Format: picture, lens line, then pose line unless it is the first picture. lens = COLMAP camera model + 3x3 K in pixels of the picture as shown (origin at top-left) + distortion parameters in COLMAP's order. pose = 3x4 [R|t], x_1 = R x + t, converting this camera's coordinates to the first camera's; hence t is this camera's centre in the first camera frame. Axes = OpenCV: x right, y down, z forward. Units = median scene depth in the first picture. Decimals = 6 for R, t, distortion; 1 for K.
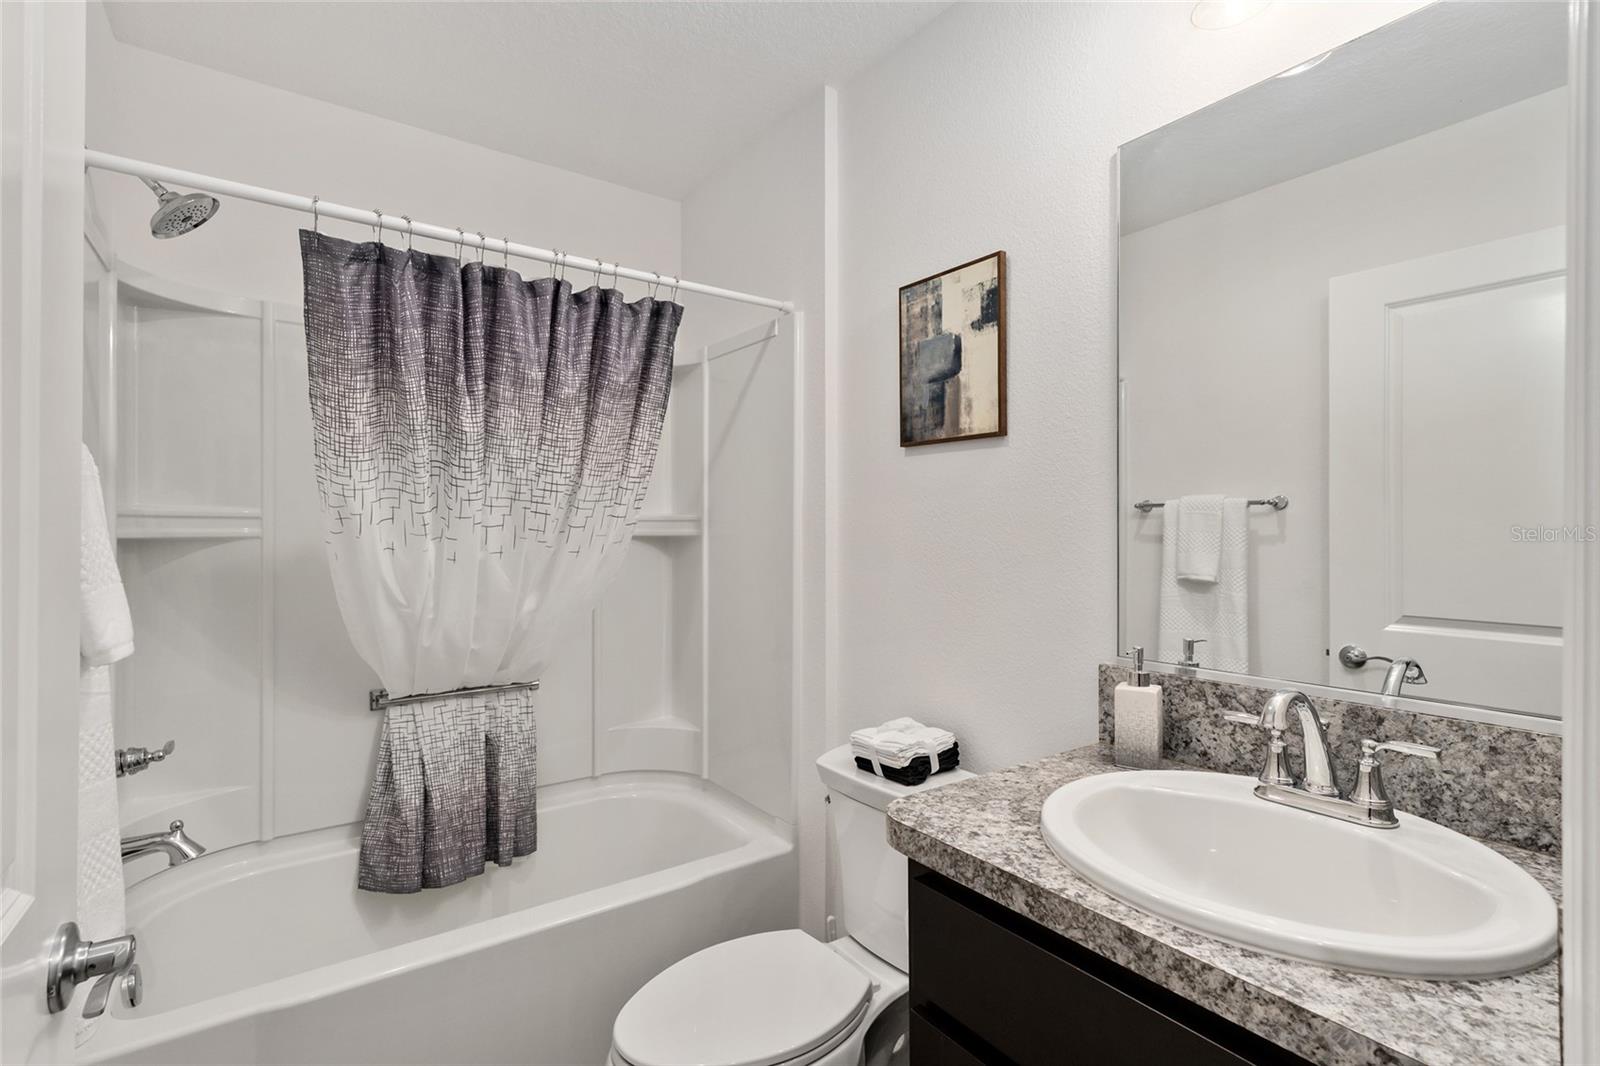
lens RADIAL K [[733.6, 0, 796.9], [0, 733.6, 519.0], [0, 0, 1]] dist [0.001103, -0.000264]
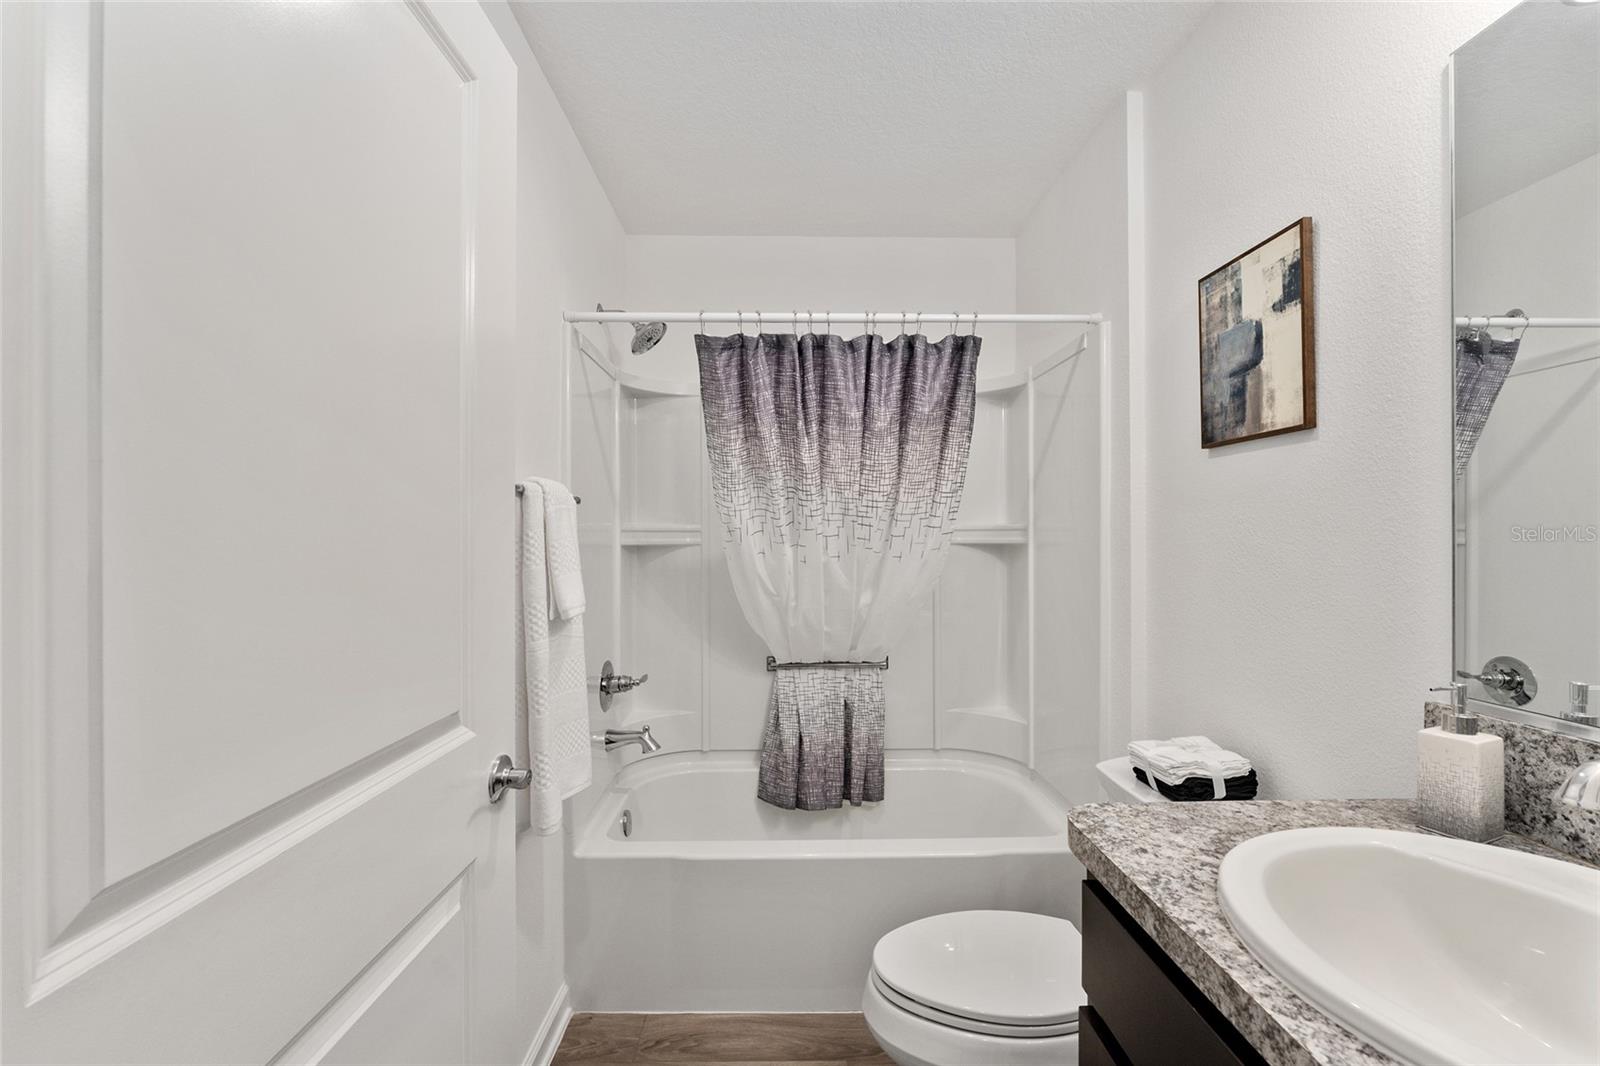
lens RADIAL K [[650.8, 0, 788.2], [0, 650.8, 530.1], [0, 0, 1]] dist [-0.013523, 0.002861]
pose [[0.832278, -0.011515, -0.554239, 0.160693], [0.012881, 0.999916, -0.001432, 0.000412], [0.554209, -0.005947, 0.832356, 0.015247]]
